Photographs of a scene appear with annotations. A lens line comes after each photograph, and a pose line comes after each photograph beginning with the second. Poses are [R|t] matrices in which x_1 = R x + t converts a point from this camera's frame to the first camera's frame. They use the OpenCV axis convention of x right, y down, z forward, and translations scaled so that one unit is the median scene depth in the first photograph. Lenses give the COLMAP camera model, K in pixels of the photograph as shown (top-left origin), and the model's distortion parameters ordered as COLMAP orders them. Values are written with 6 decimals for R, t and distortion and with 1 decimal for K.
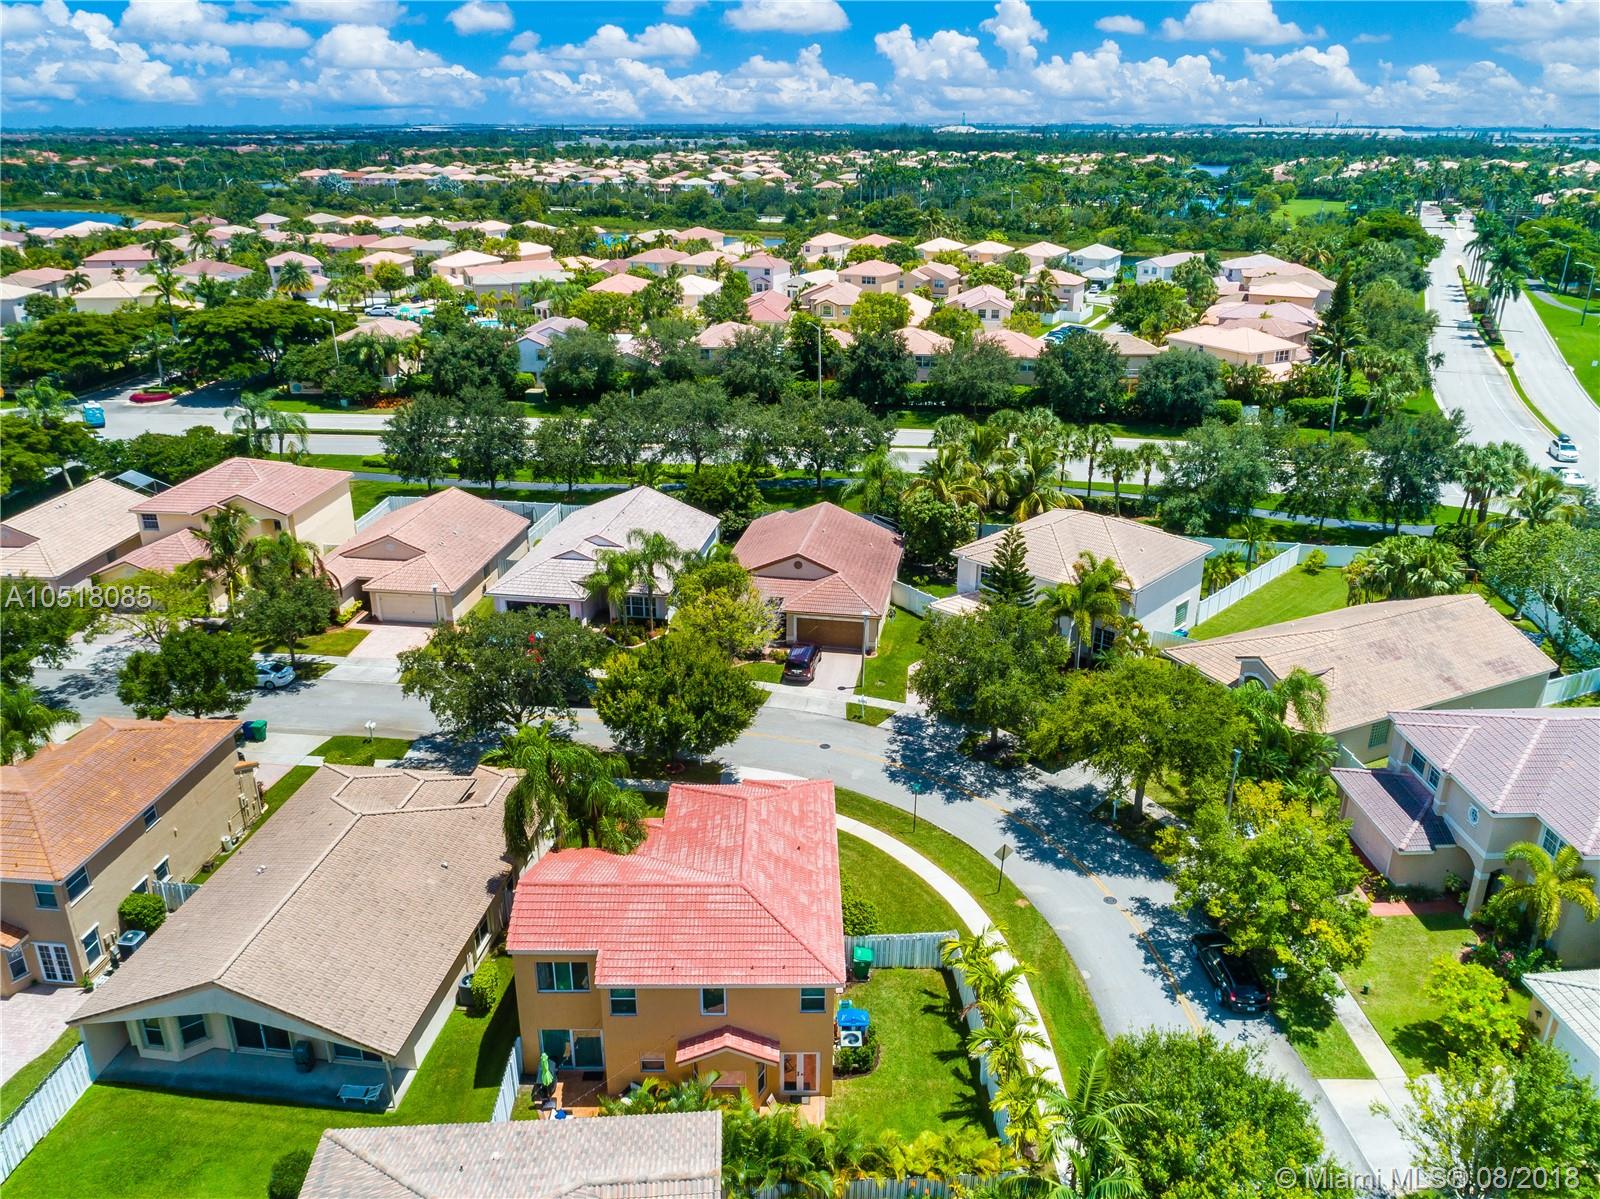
lens RADIAL K [[1229.7, 0, 792.3], [0, 1229.7, 560.2], [0, 0, 1]] dist [-0.026053, 0.014380]
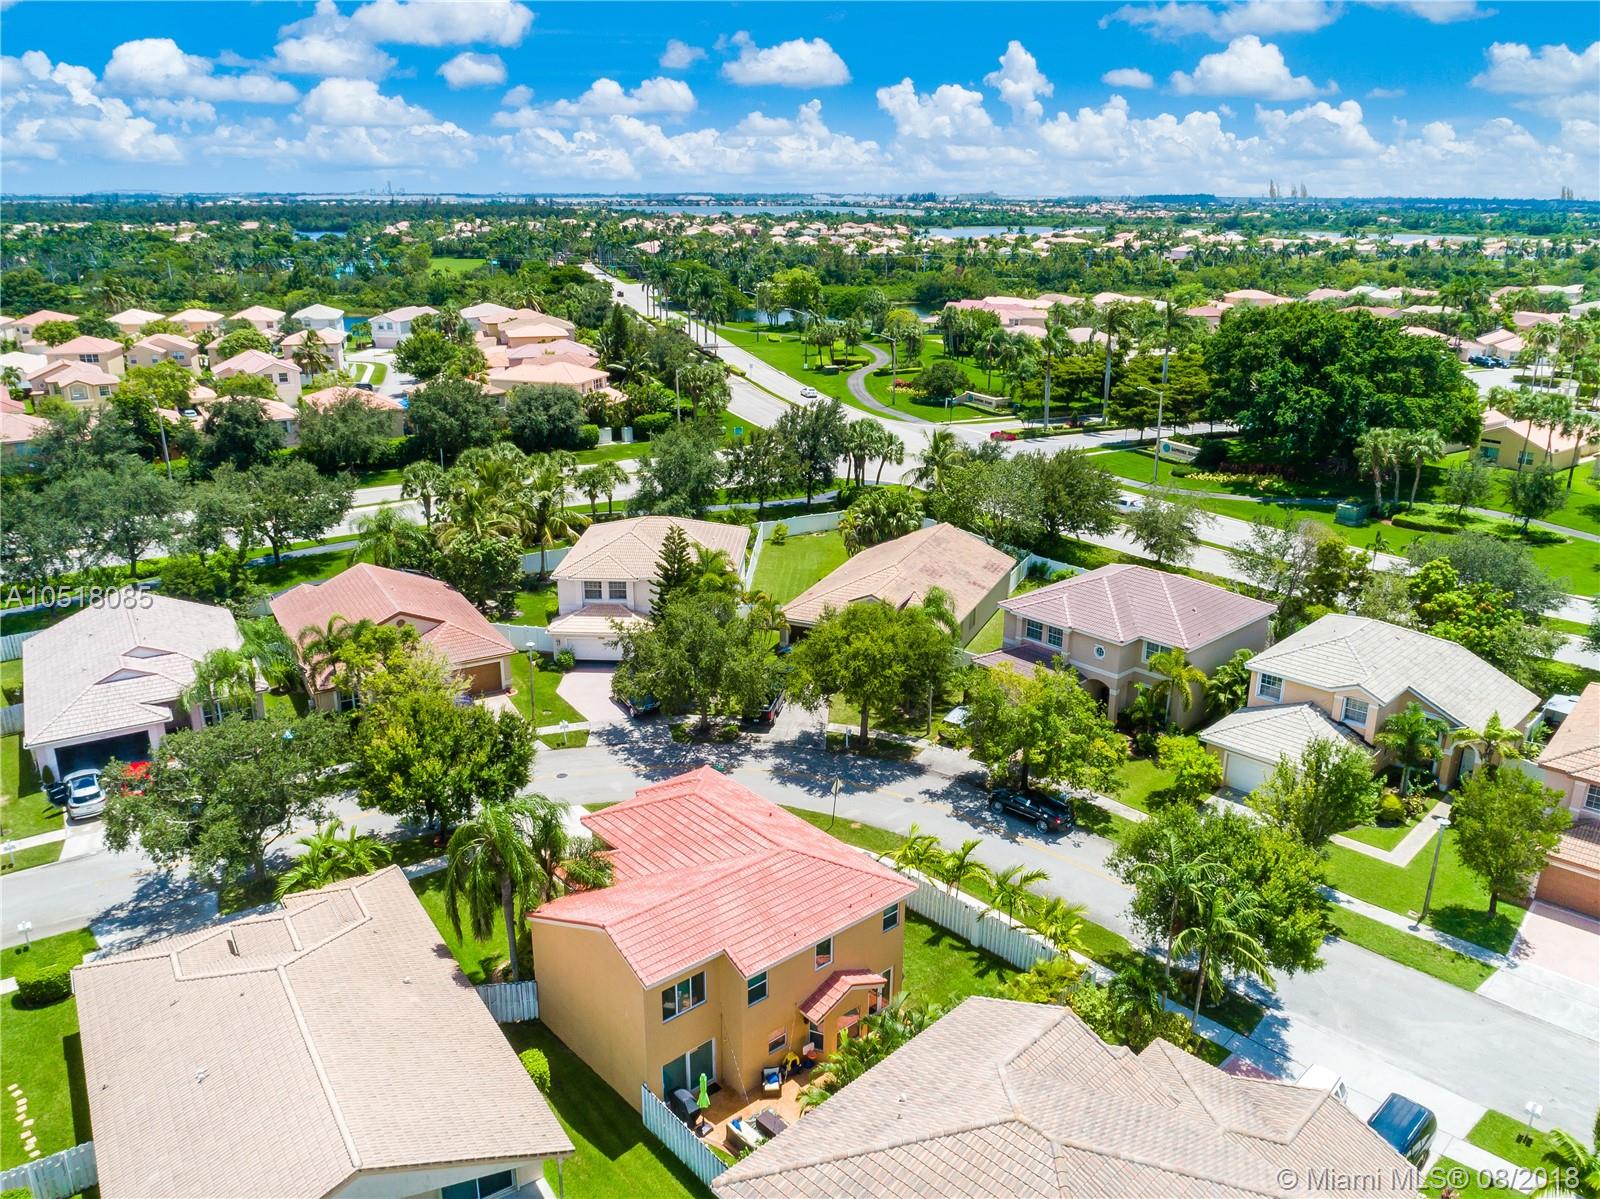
lens RADIAL K [[1229.7, 0, 796.1], [0, 1229.7, 584.1], [0, 0, 1]] dist [-0.026053, 0.014380]
pose [[0.755425, -0.198189, 0.624543, -0.475970], [0.219259, 0.974670, 0.044089, -0.001039], [-0.617461, 0.103630, 0.779745, 0.111639]]
